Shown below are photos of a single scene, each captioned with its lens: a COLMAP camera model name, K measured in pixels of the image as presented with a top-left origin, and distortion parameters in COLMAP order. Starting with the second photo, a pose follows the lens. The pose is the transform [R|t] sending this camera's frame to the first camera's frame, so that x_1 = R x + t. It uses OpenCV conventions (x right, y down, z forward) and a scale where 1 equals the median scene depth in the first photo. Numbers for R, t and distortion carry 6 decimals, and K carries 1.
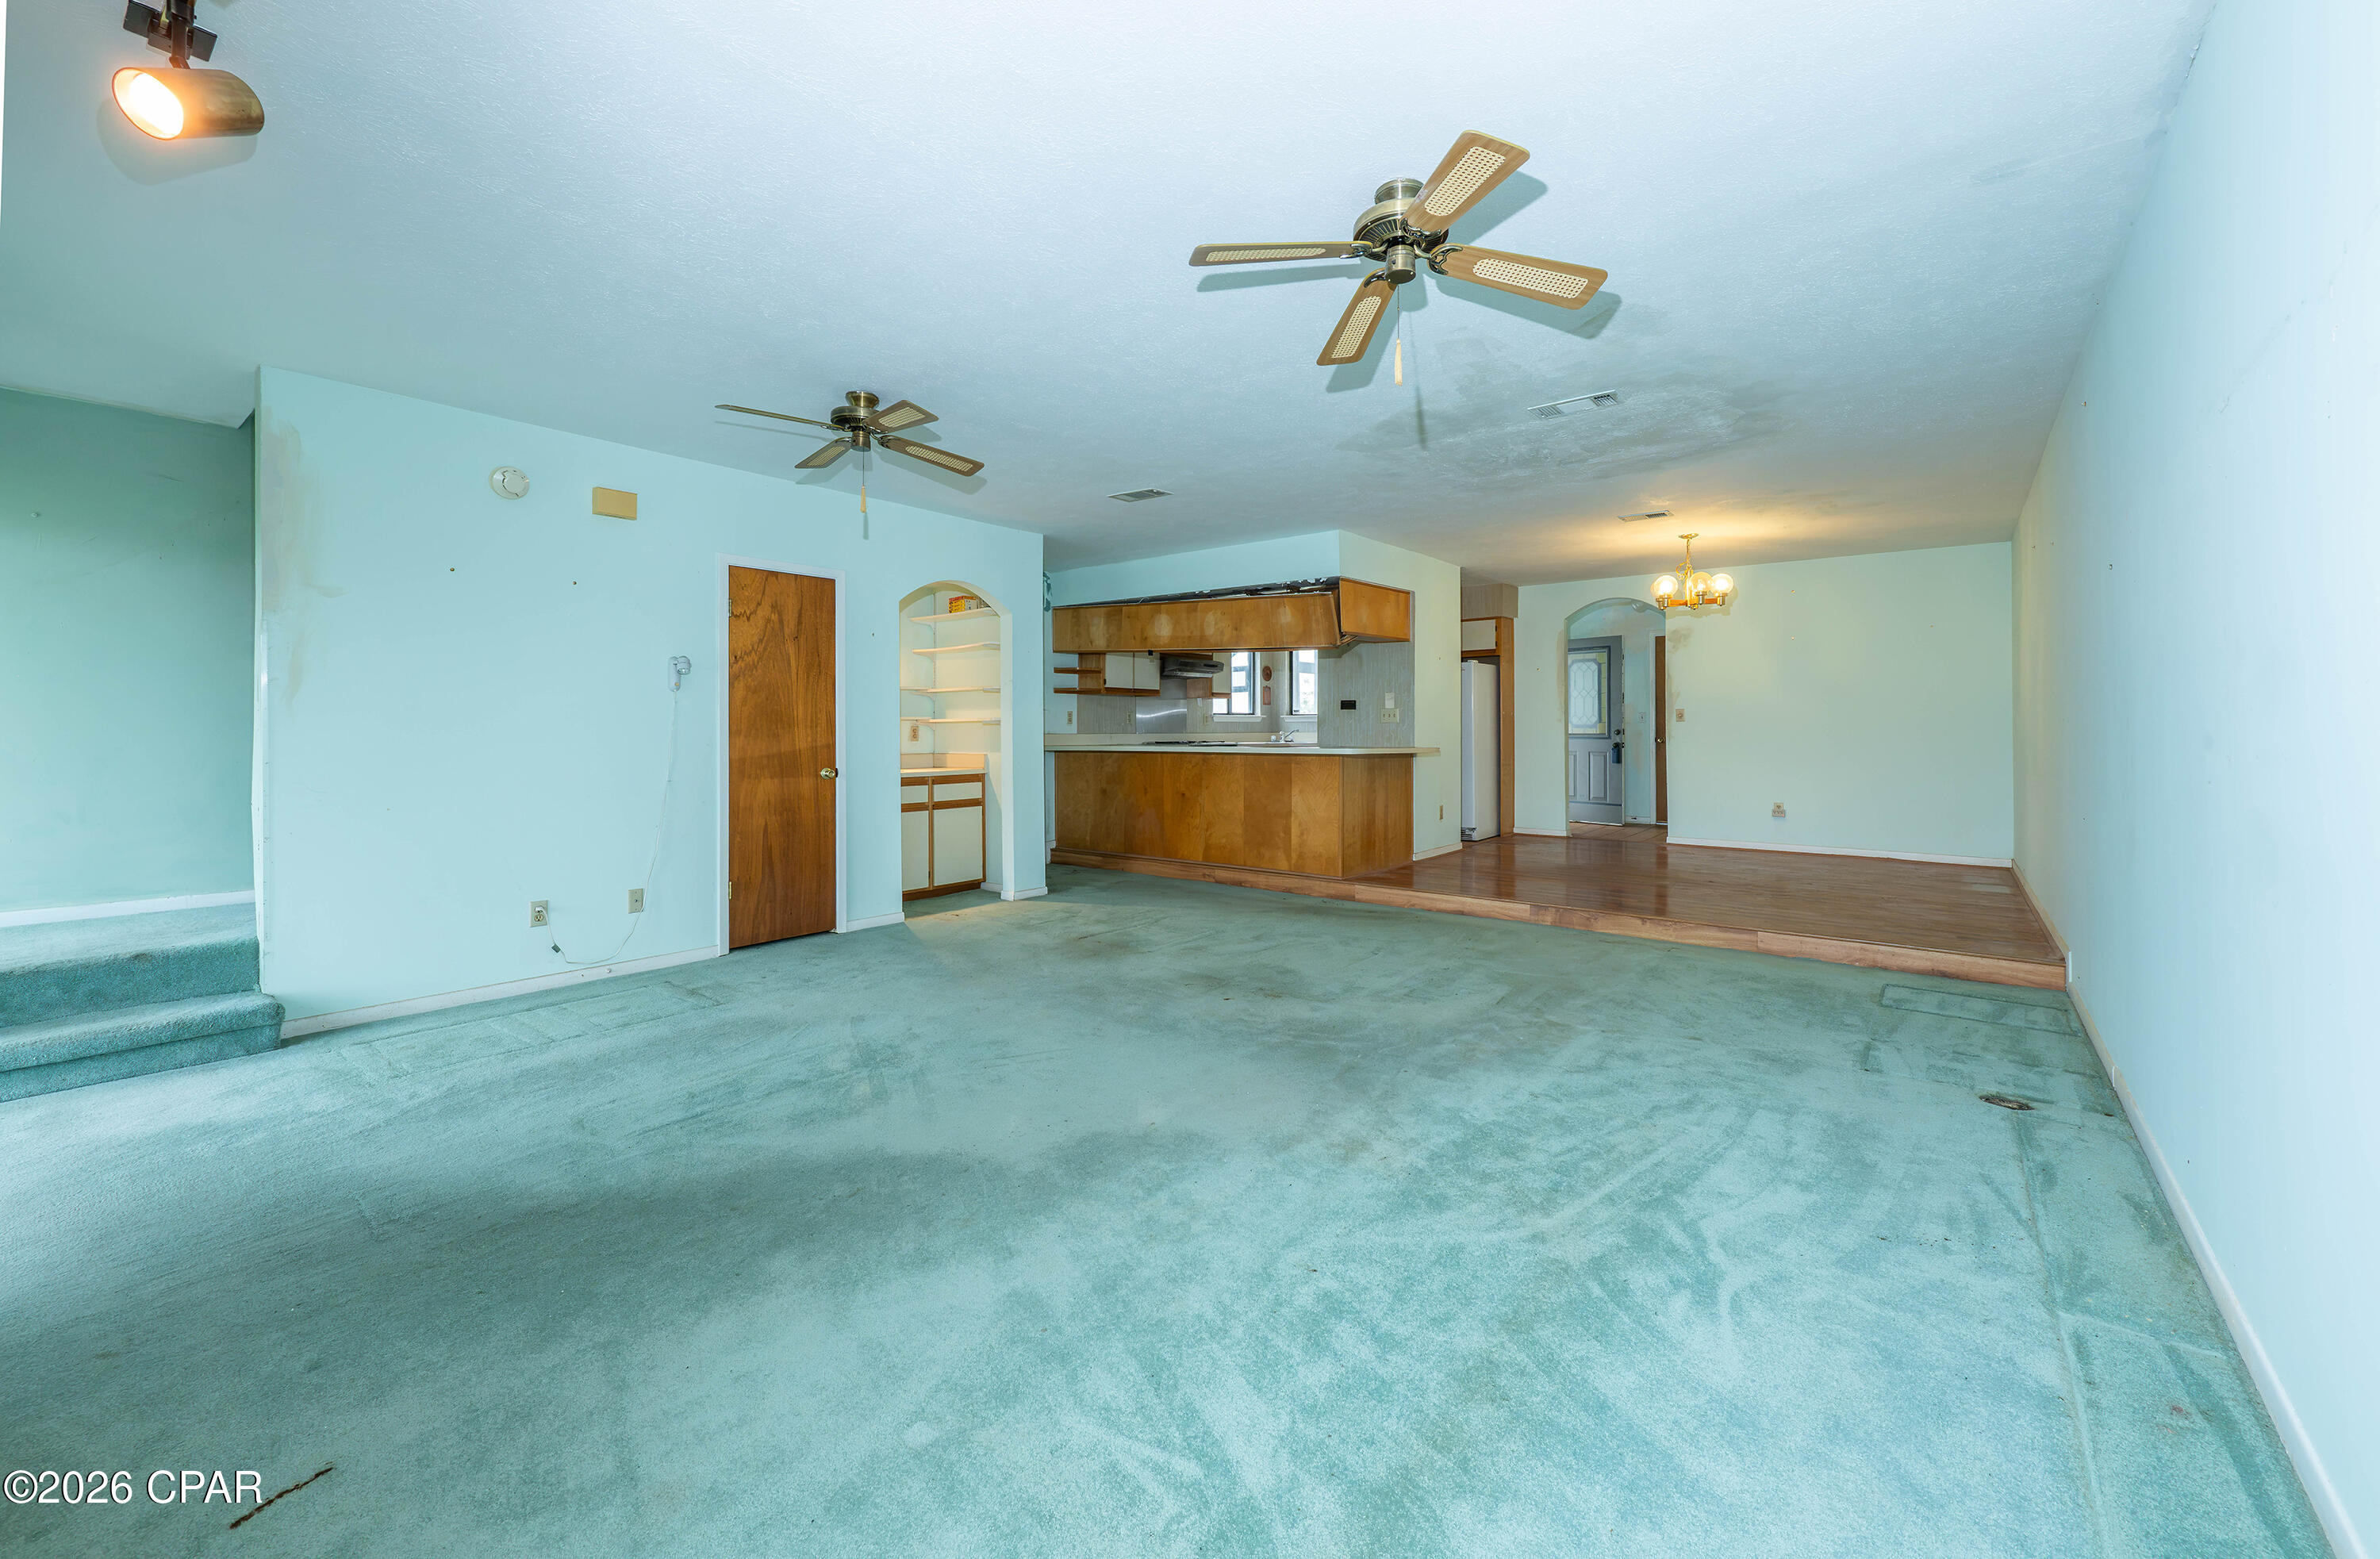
lens RADIAL K [[942.5, 0, 1185.7], [0, 942.5, 718.2], [0, 0, 1]] dist [0.000018, 0.000015]
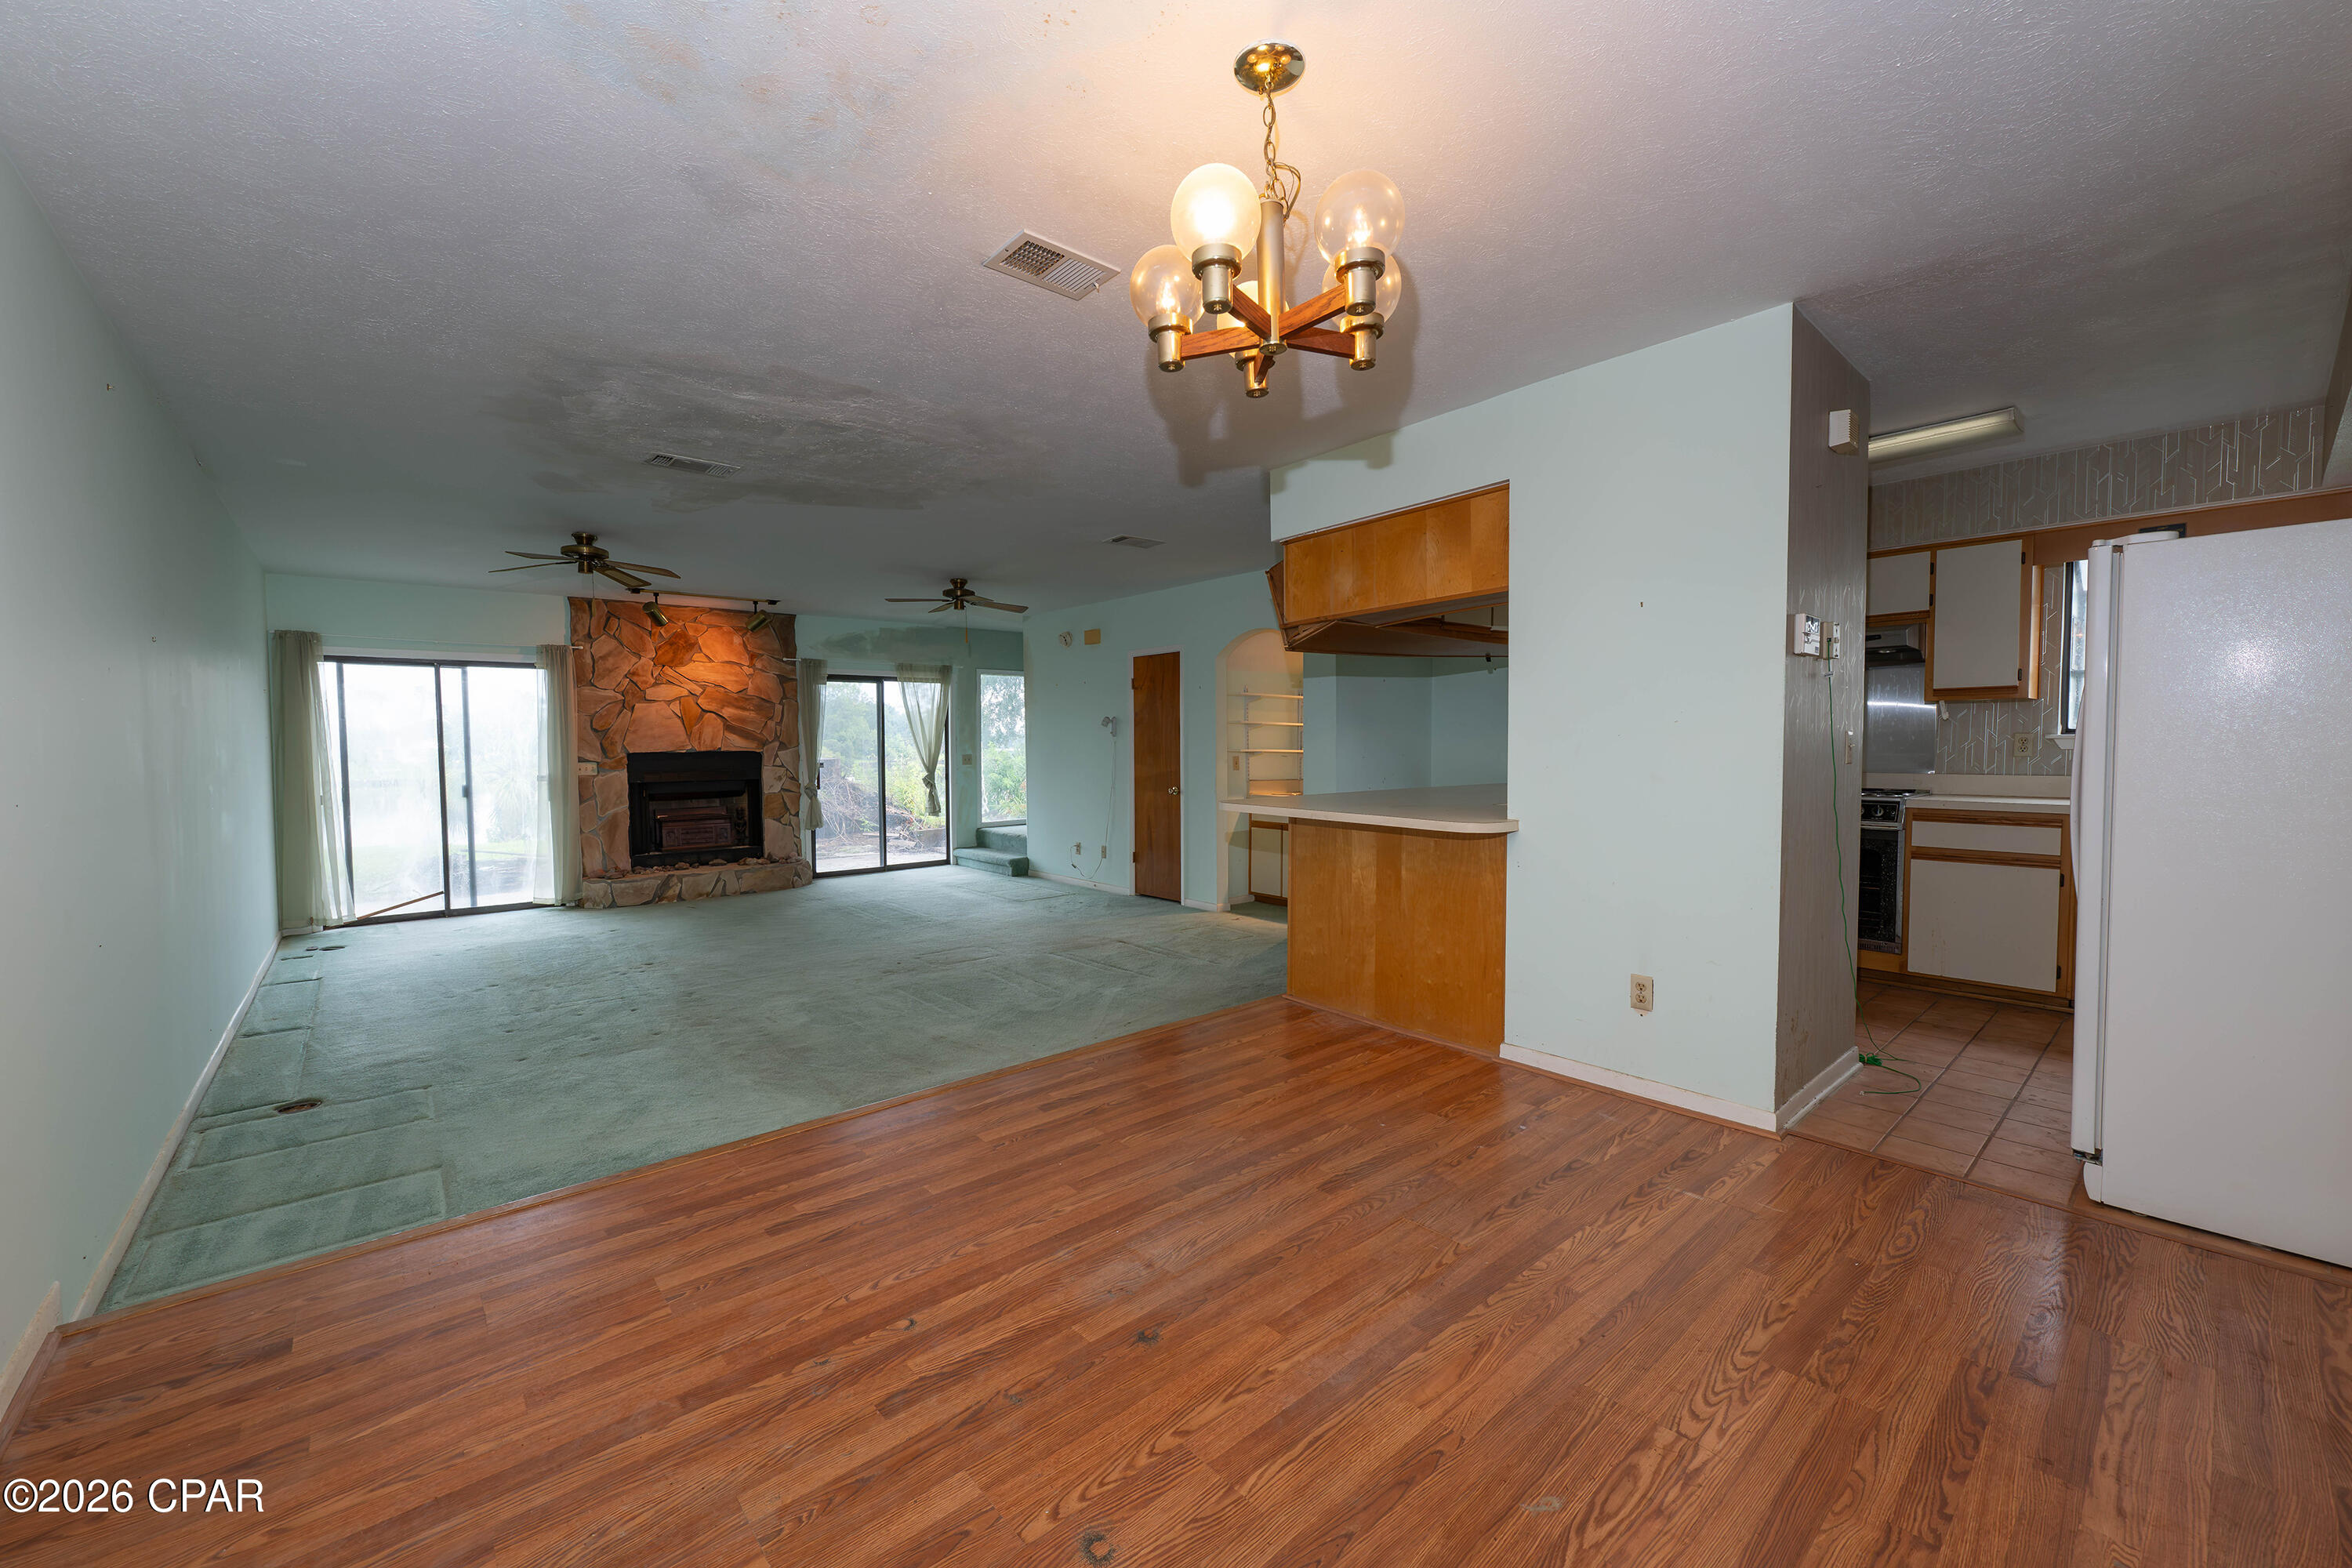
lens RADIAL K [[937.0, 0, 1176.0], [0, 937.0, 784.0], [0, 0, 1]] dist [0.000266, 0.000044]
pose [[-0.167270, 0.052322, -0.984522, 1.036185], [0.019775, 0.998568, 0.049709, -0.022693], [0.985713, -0.011154, -0.168065, 1.272419]]
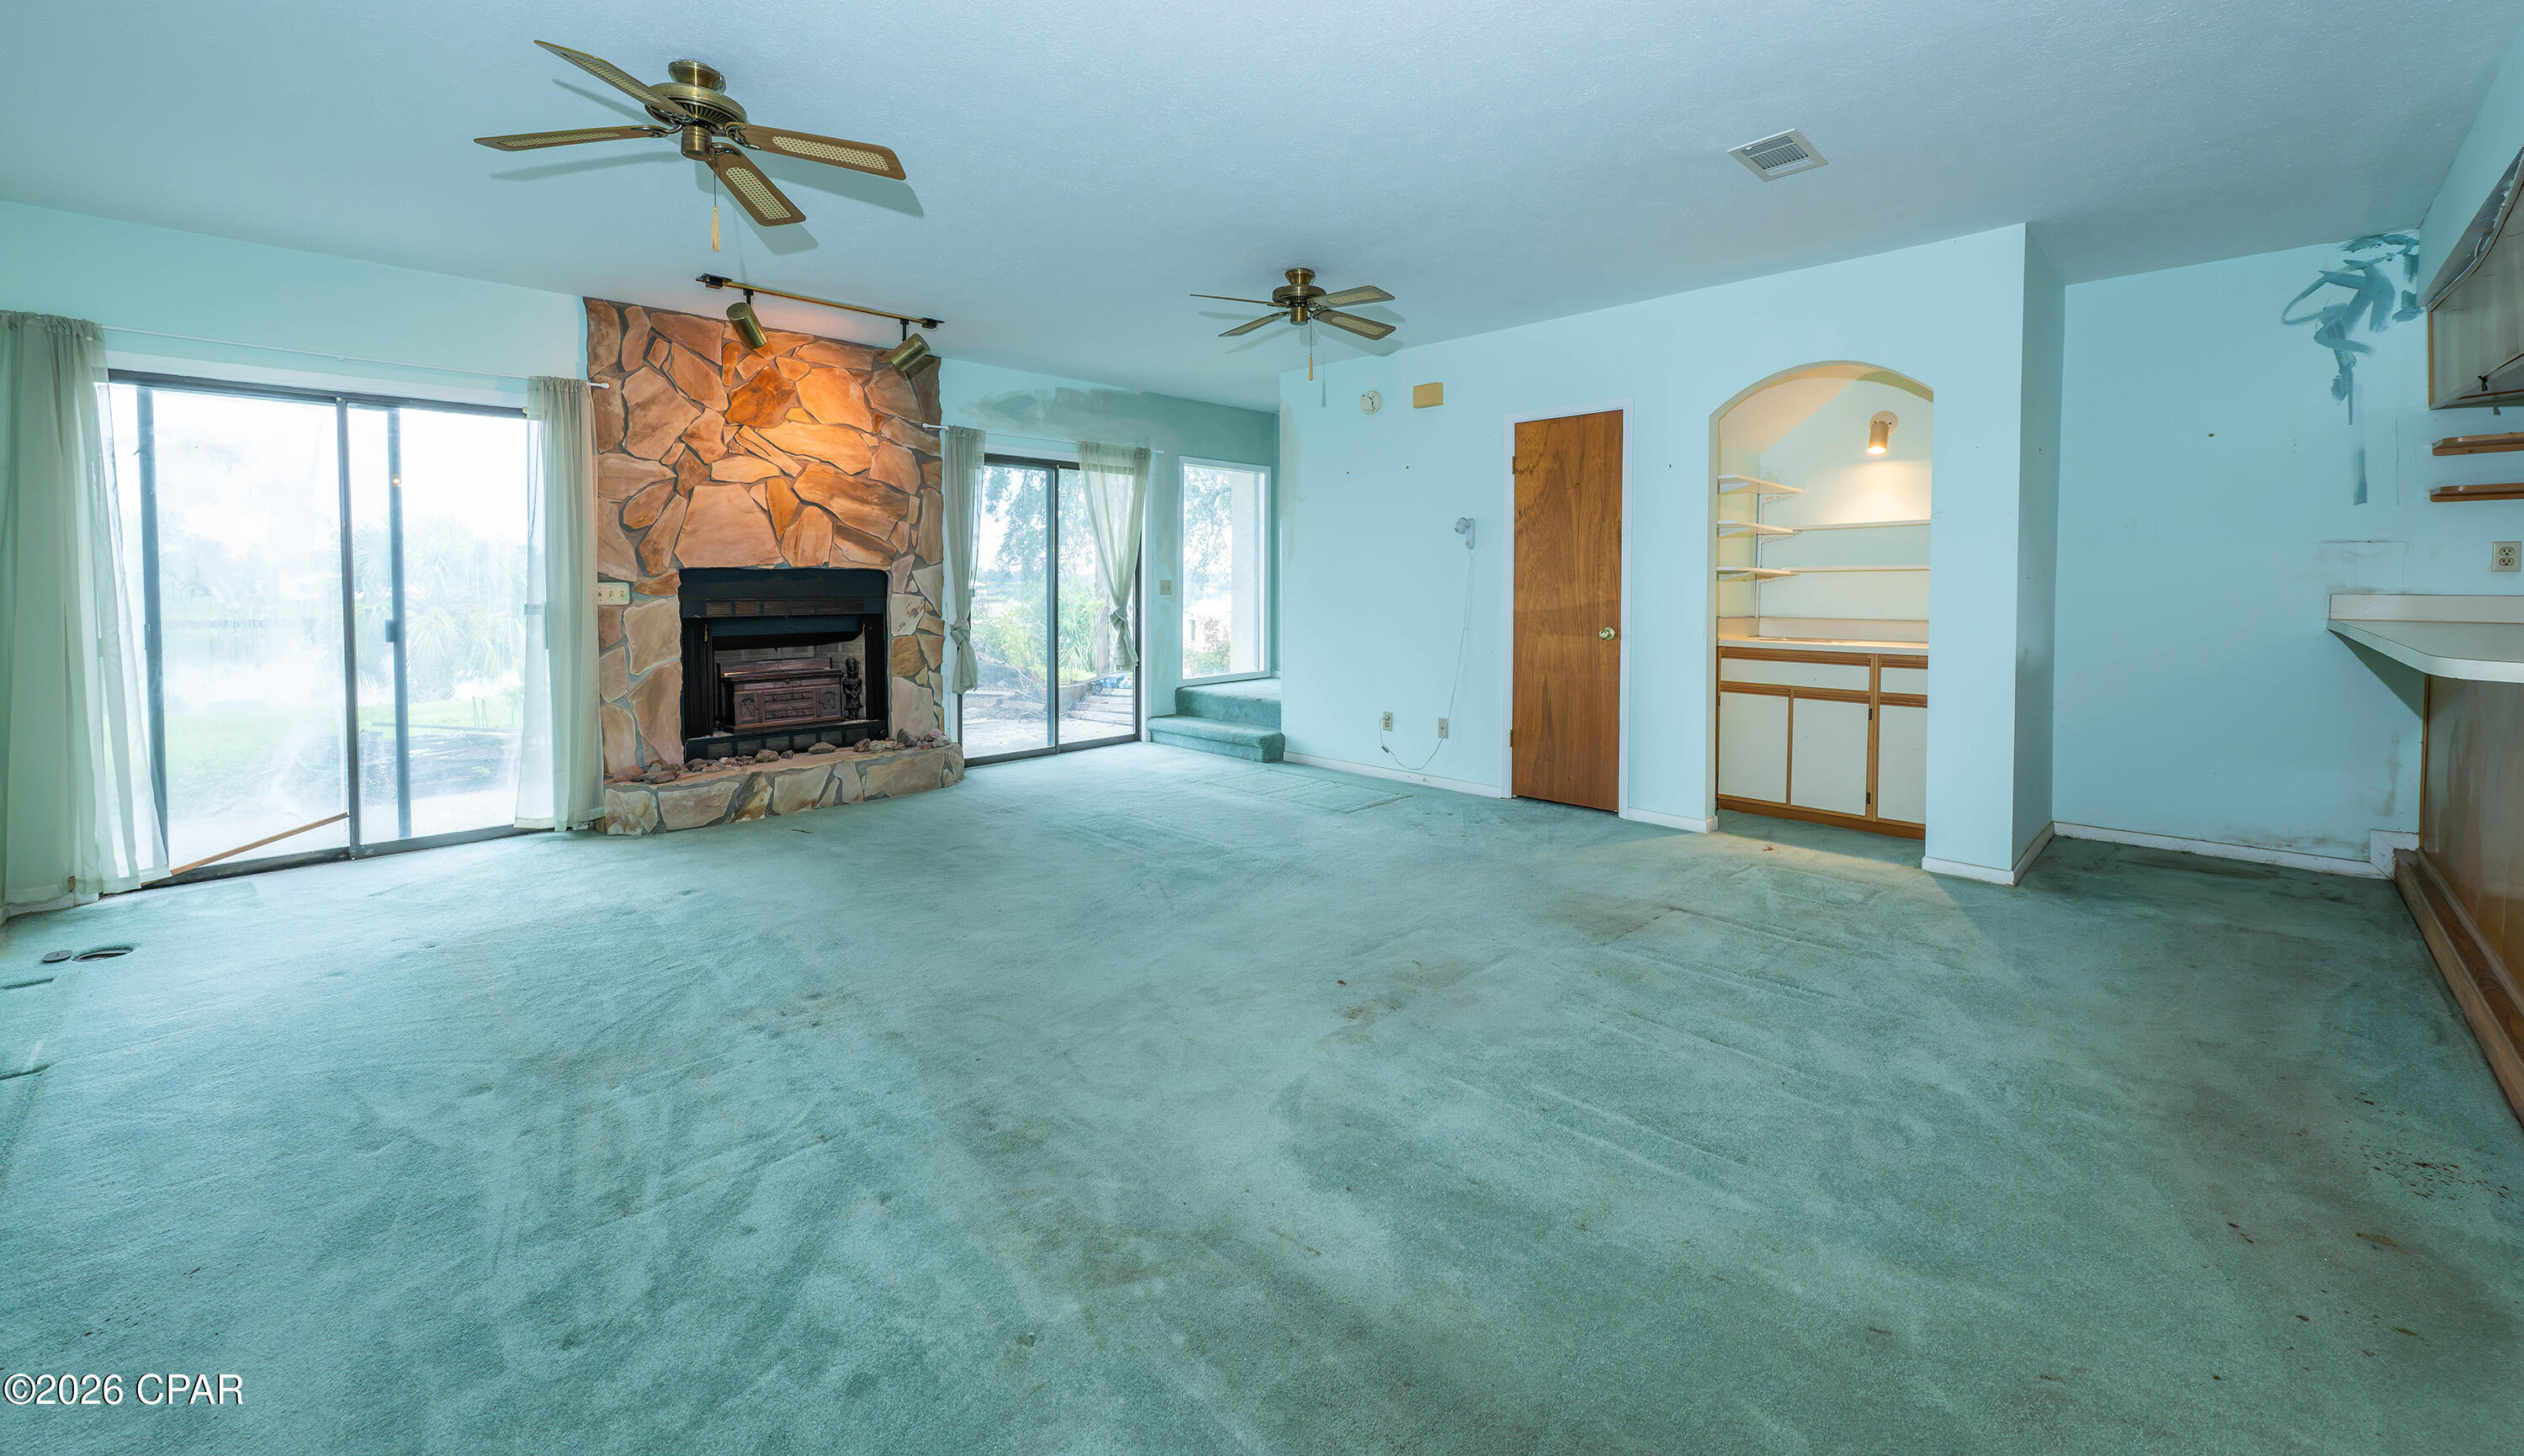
lens RADIAL K [[1002.1, 0, 1264.7], [0, 1002.1, 614.4], [0, 0, 1]] dist [0.000501, 0.000088]
pose [[-0.085672, 0.038695, -0.995572, 0.599109], [0.012699, 0.999207, 0.037743, 0.000802], [0.996242, -0.009409, -0.086095, 0.780816]]
